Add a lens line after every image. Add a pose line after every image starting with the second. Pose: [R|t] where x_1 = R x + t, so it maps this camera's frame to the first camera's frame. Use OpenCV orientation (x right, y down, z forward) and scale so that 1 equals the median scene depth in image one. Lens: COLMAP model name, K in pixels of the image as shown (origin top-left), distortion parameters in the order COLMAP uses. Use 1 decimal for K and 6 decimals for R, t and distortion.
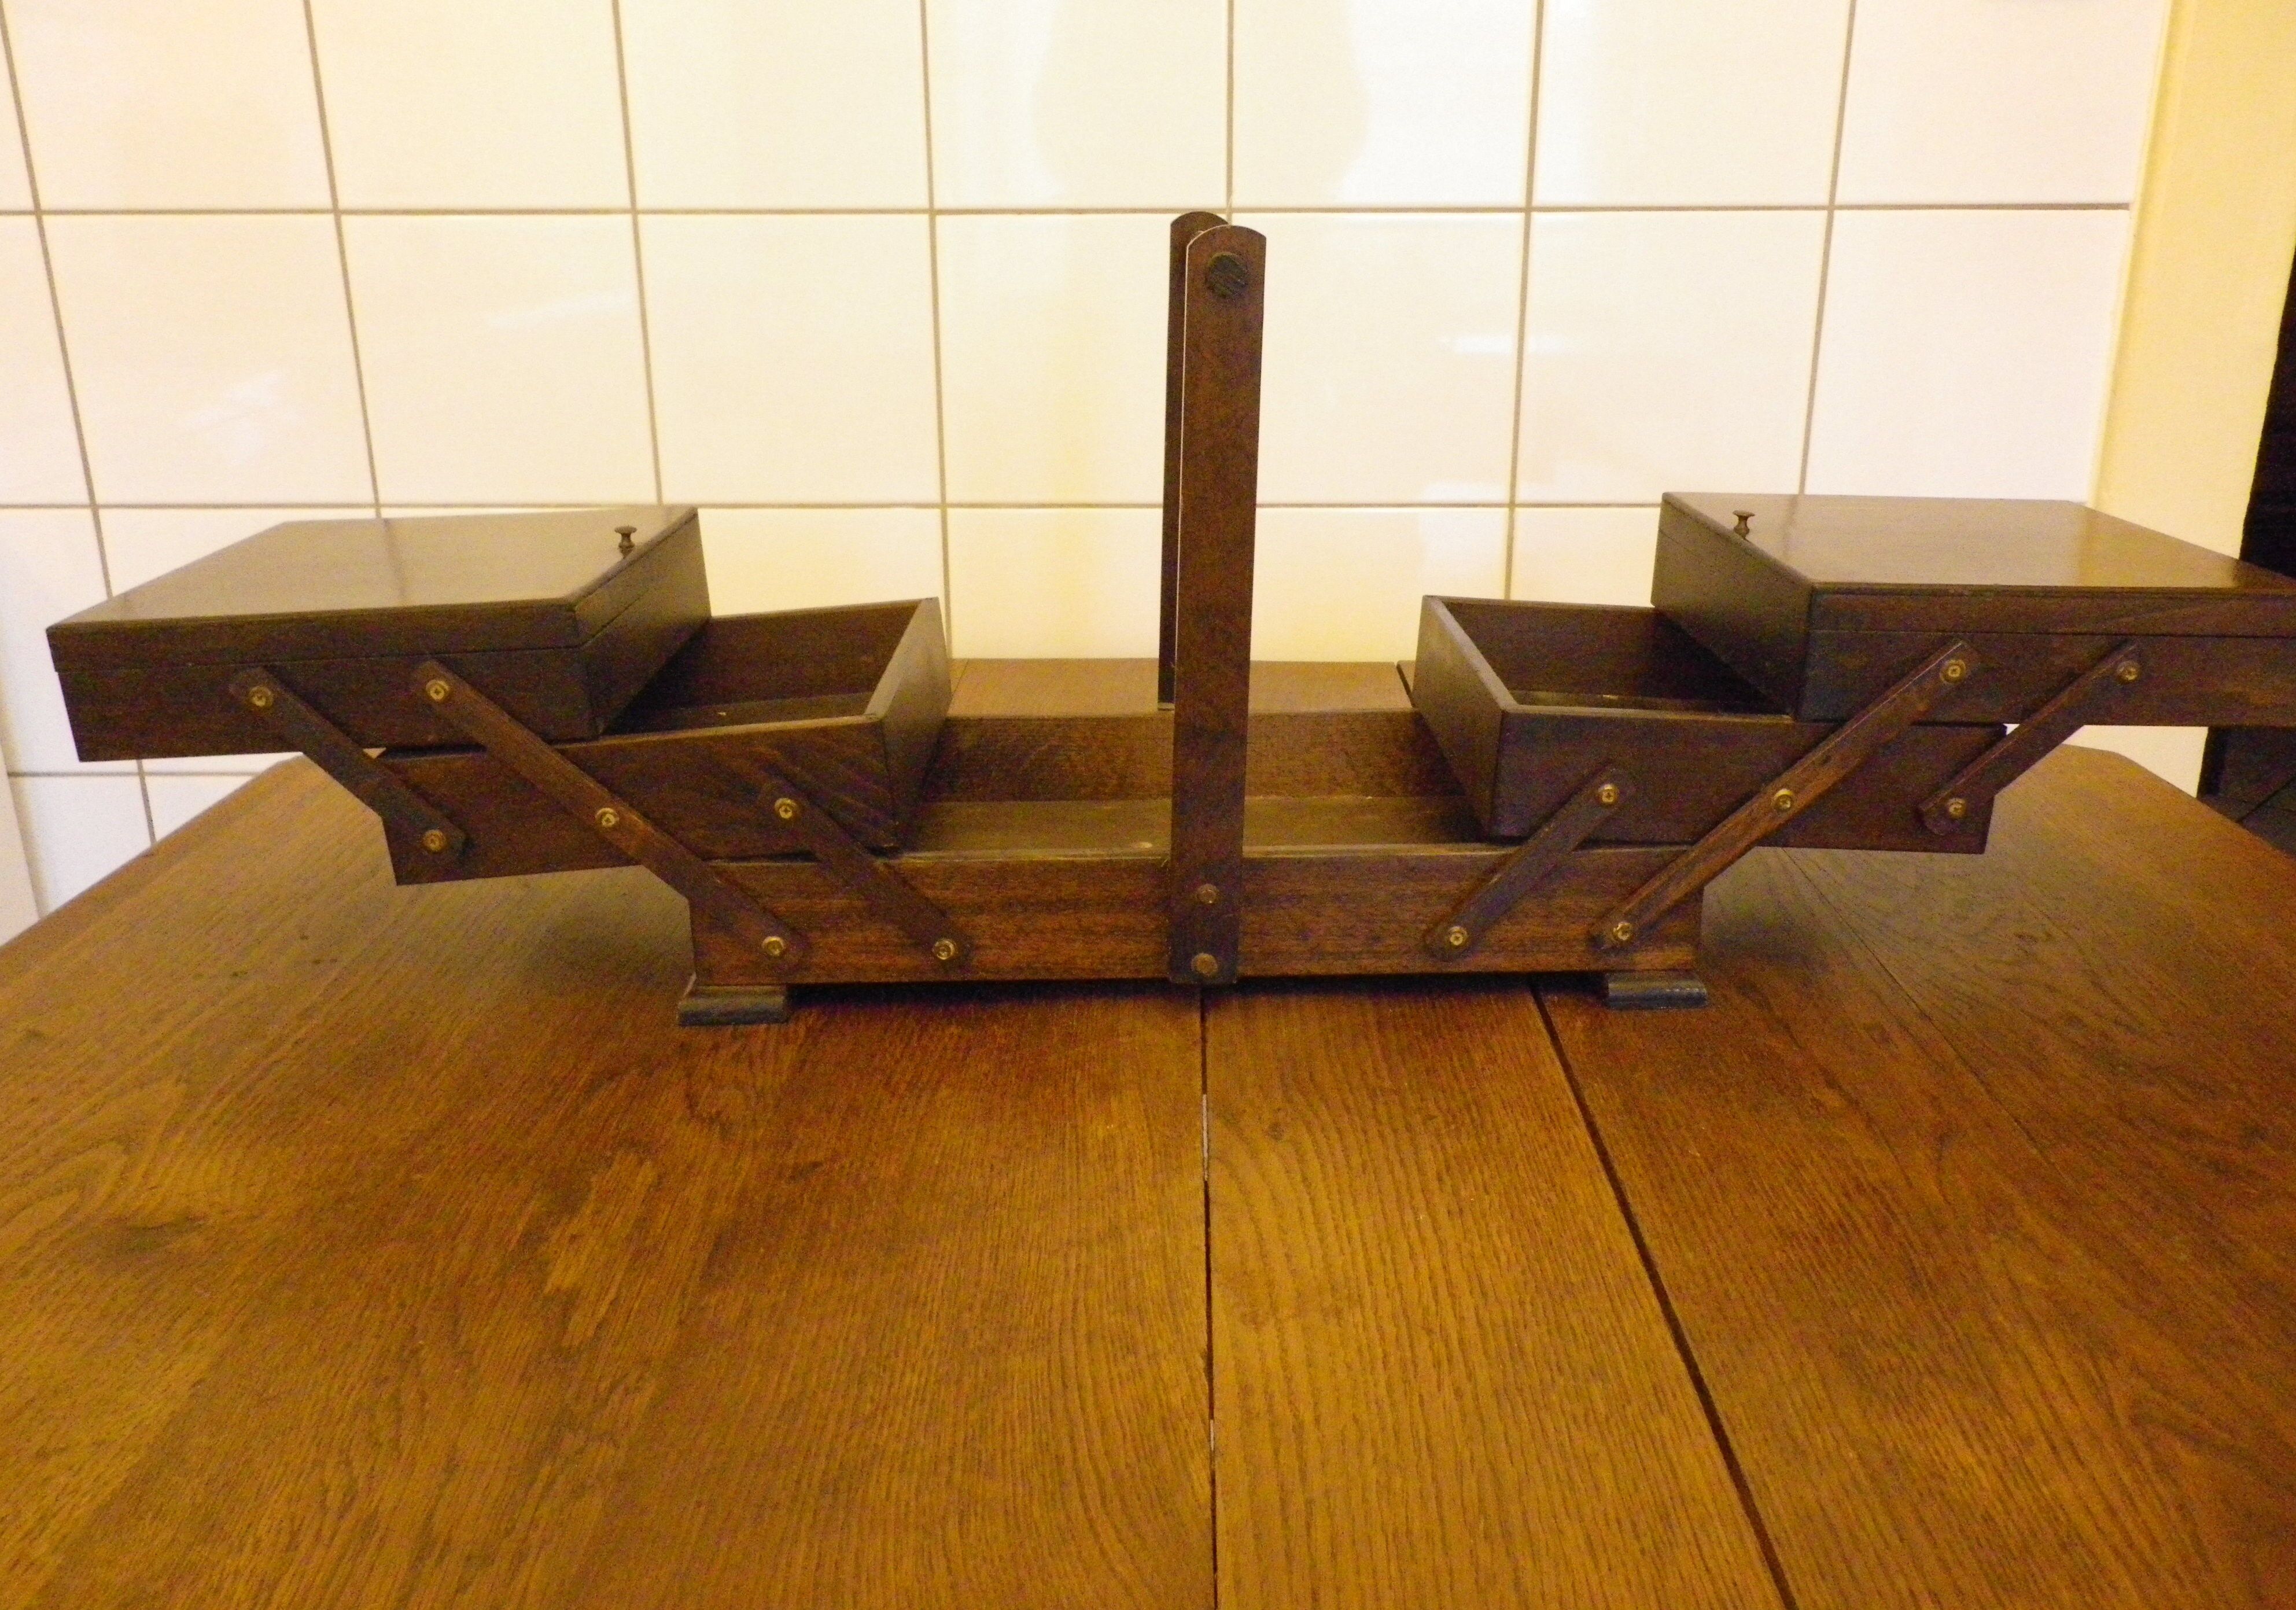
lens RADIAL K [[1813.3, 0, 1163.6], [0, 1813.3, 764.6], [0, 0, 1]] dist [0.018808, -0.009640]
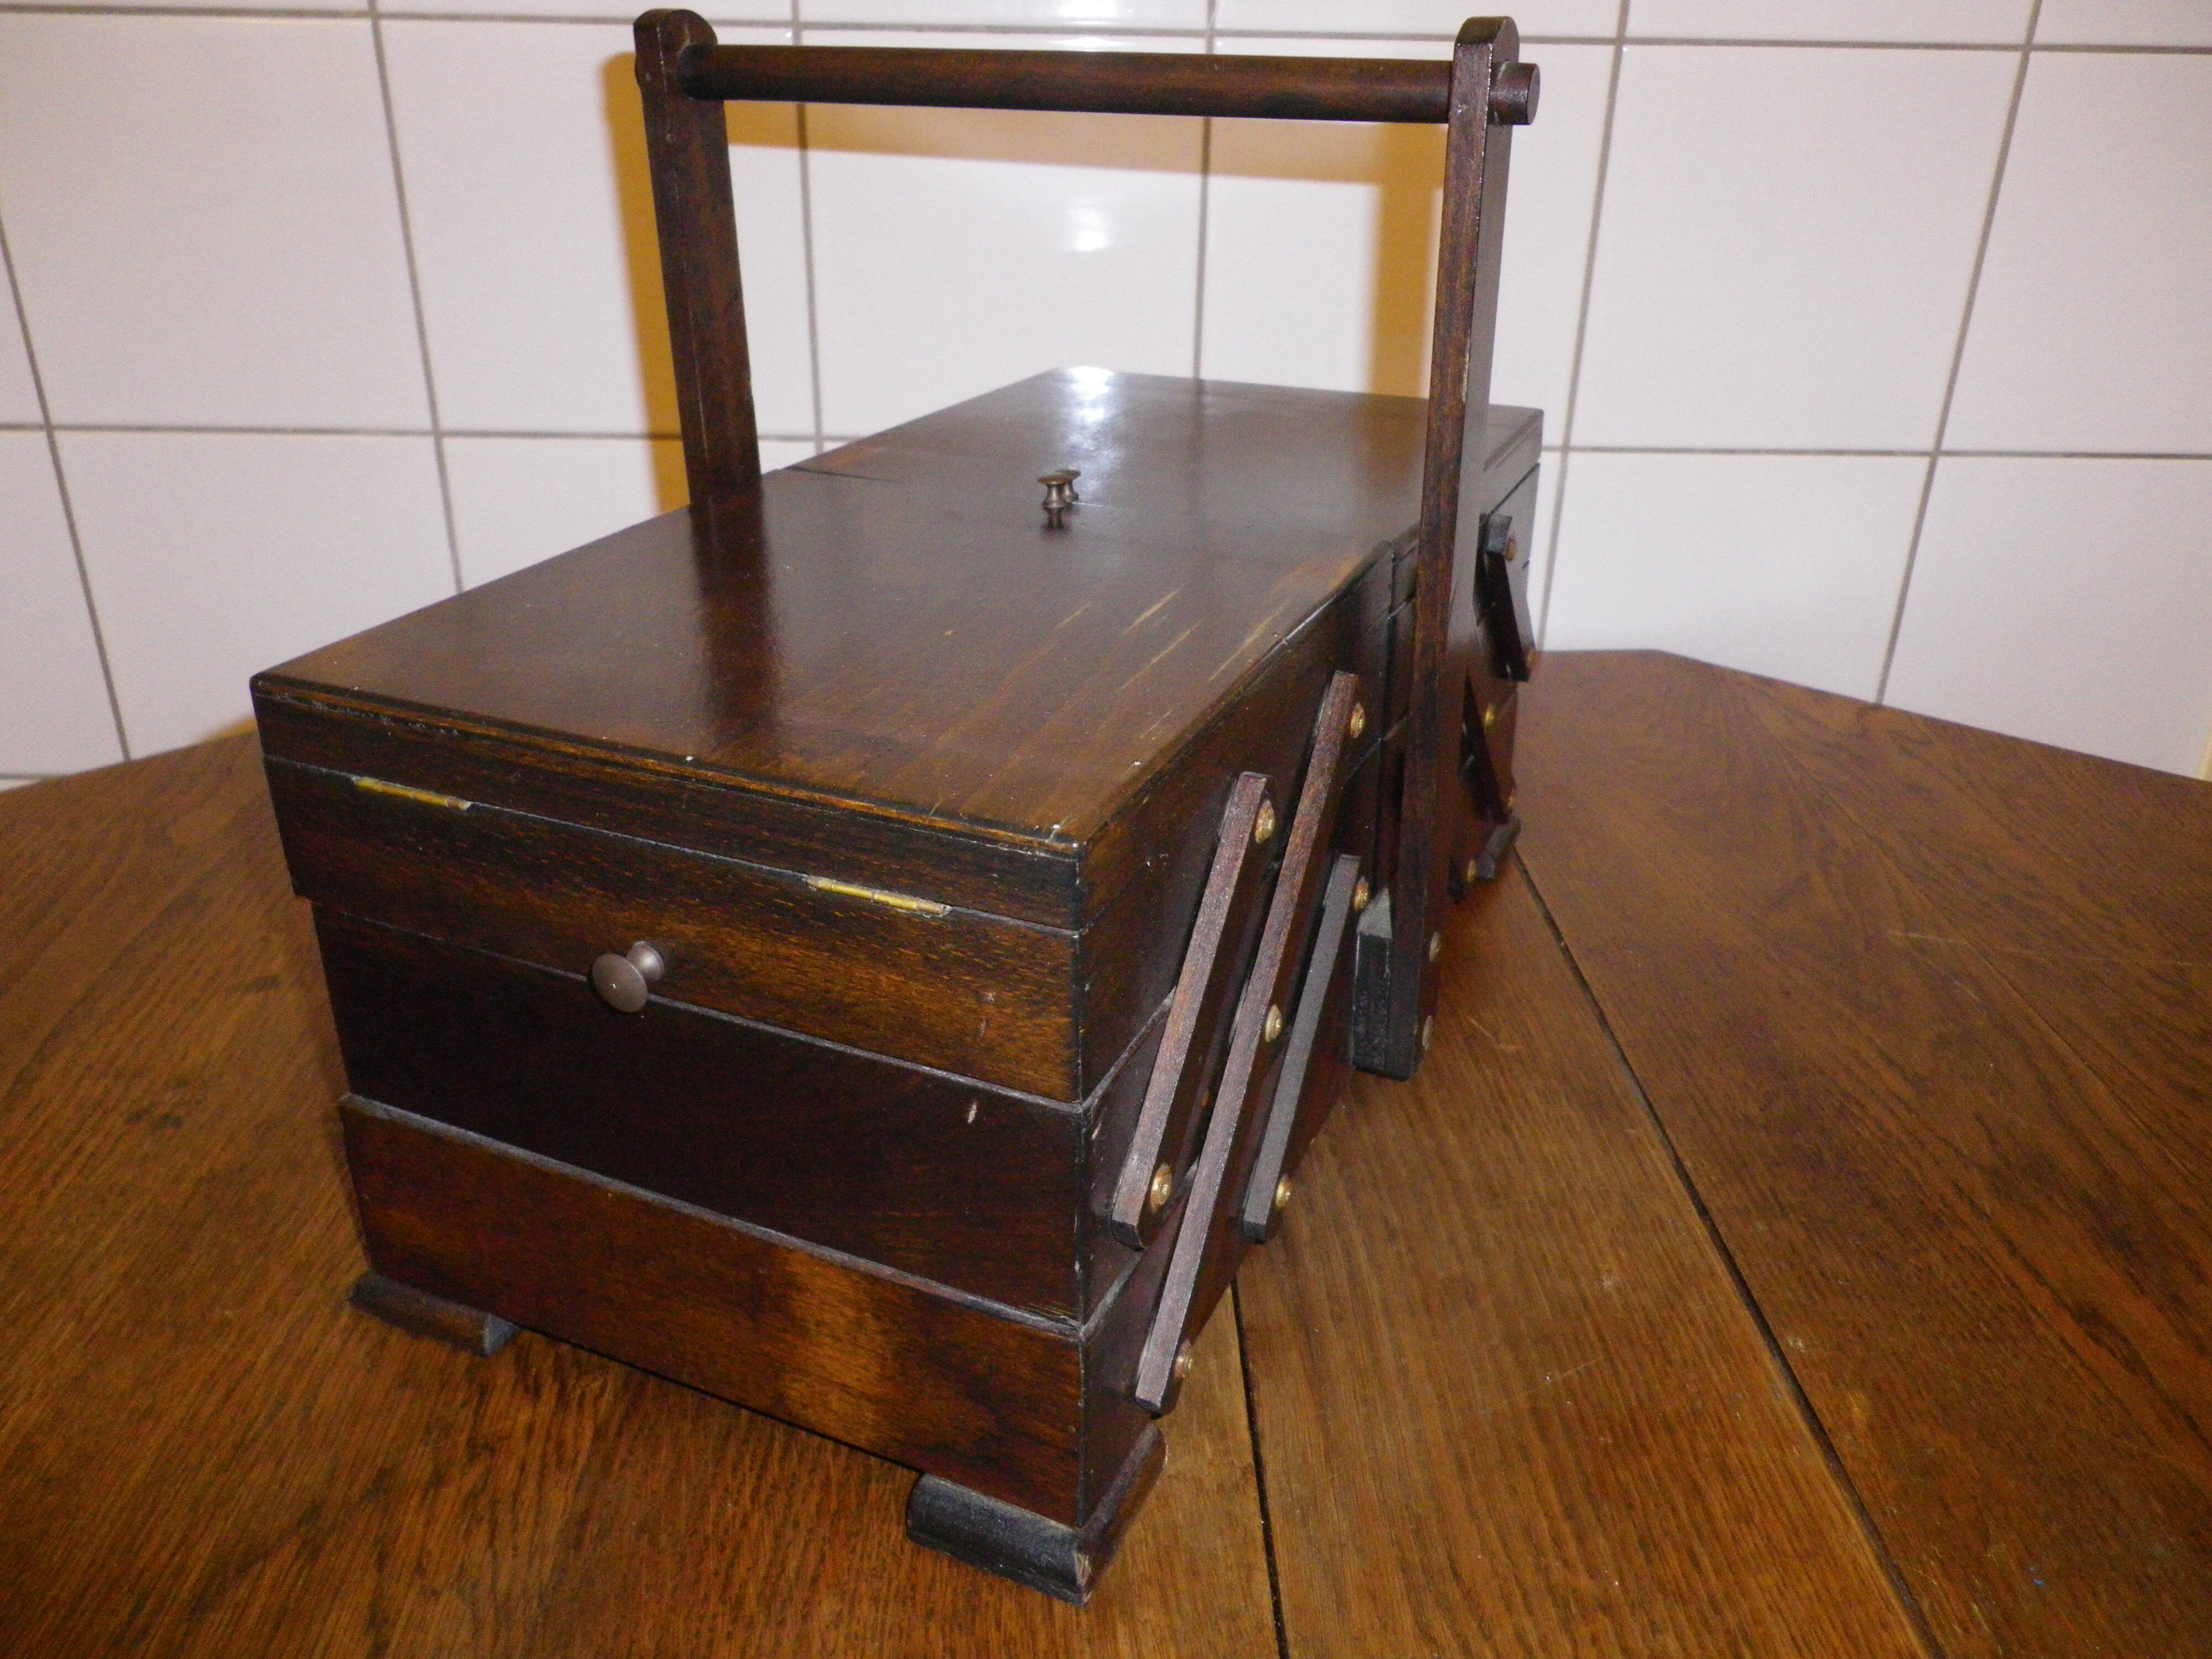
lens RADIAL K [[1725.4, 0, 1109.3], [0, 1725.4, 834.5], [0, 0, 1]] dist [0.013995, -0.006561]
pose [[0.999164, 0.004193, 0.040666, -0.055856], [-0.009446, 0.991486, 0.129873, -0.139879], [-0.039776, -0.130148, 0.990696, 0.500086]]
